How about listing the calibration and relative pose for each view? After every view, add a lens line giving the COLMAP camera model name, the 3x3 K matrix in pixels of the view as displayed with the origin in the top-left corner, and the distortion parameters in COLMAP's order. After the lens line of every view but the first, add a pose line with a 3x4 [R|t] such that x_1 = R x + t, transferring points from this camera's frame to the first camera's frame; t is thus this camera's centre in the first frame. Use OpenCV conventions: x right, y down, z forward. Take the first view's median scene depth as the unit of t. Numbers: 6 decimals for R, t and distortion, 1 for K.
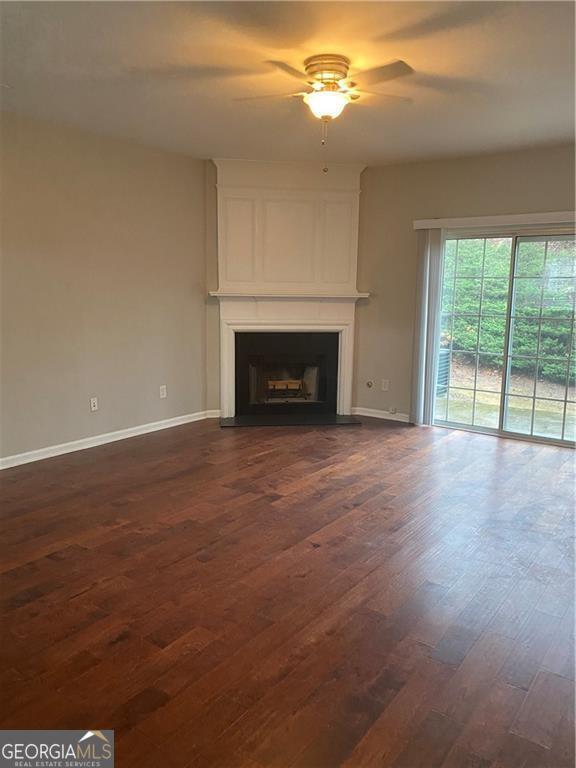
lens RADIAL K [[577.4, 0, 288.4], [0, 577.4, 374.9], [0, 0, 1]] dist [0.092903, -0.153994]
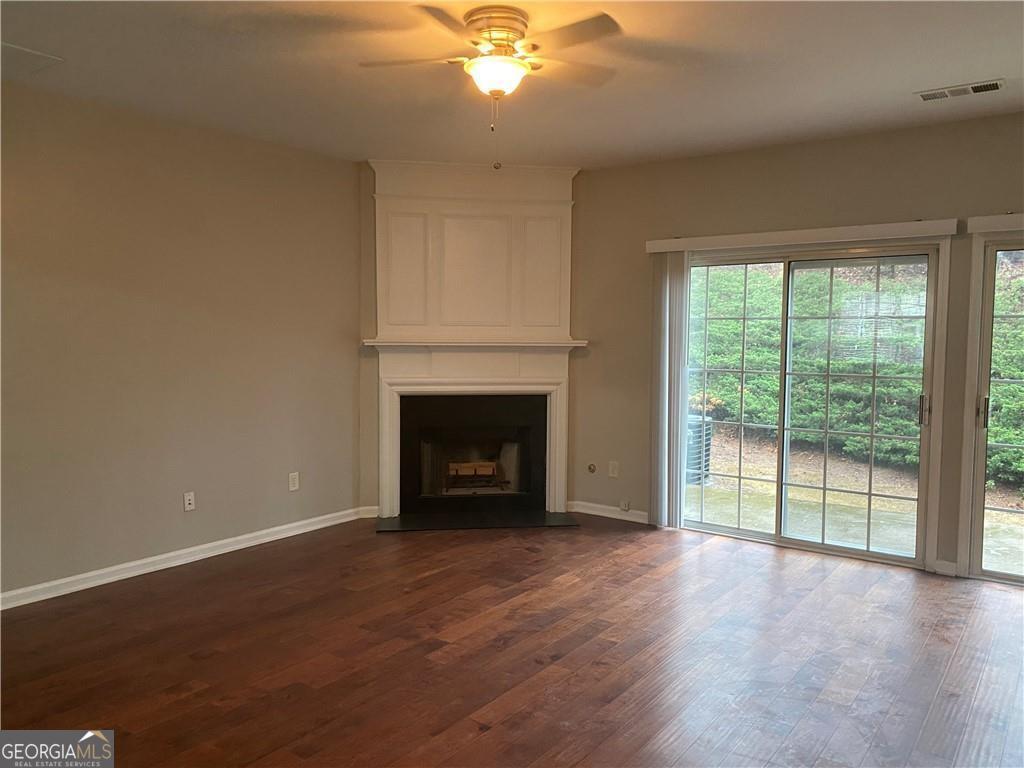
lens RADIAL K [[769.8, 0, 500.5], [0, 769.8, 377.9], [0, 0, 1]] dist [0.092903, -0.153994]
pose [[0.999932, -0.004978, -0.010571, 0.046217], [0.003980, 0.995715, -0.092387, -0.008433], [0.010985, 0.092339, 0.995667, 0.061545]]
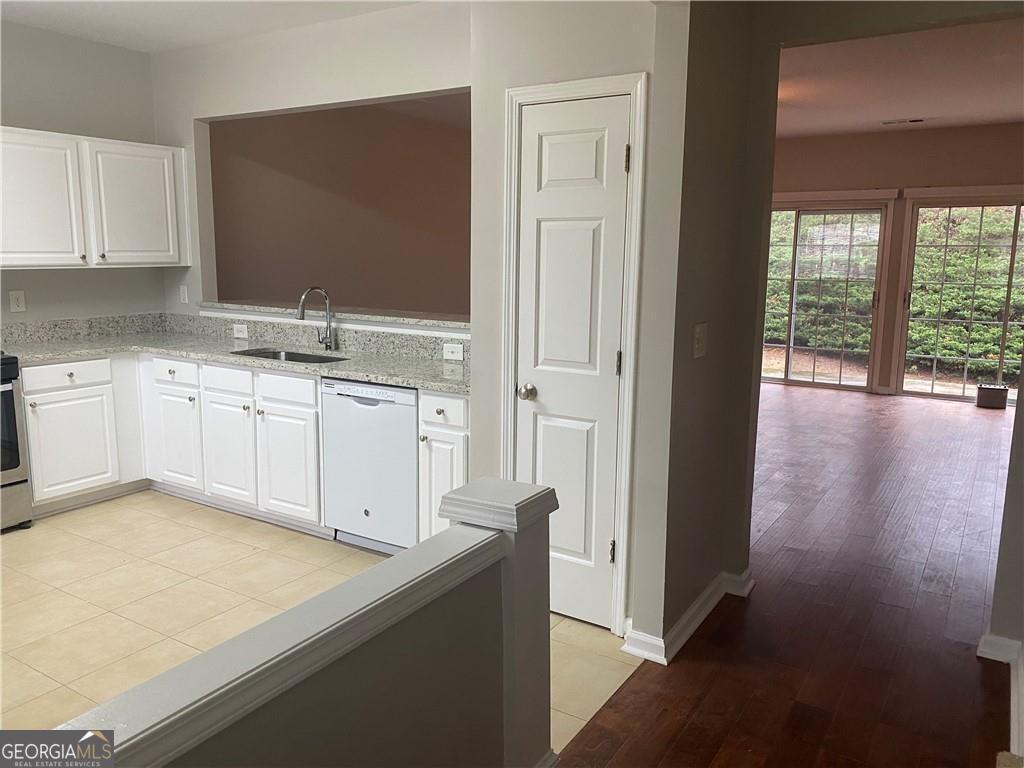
lens RADIAL K [[769.8, 0, 500.5], [0, 769.8, 377.9], [0, 0, 1]] dist [0.092903, -0.153994]
pose [[0.998570, -0.016832, 0.050736, -0.292706], [0.016410, 0.999827, 0.008731, 0.072100], [-0.050874, -0.007886, 0.998674, -0.534512]]
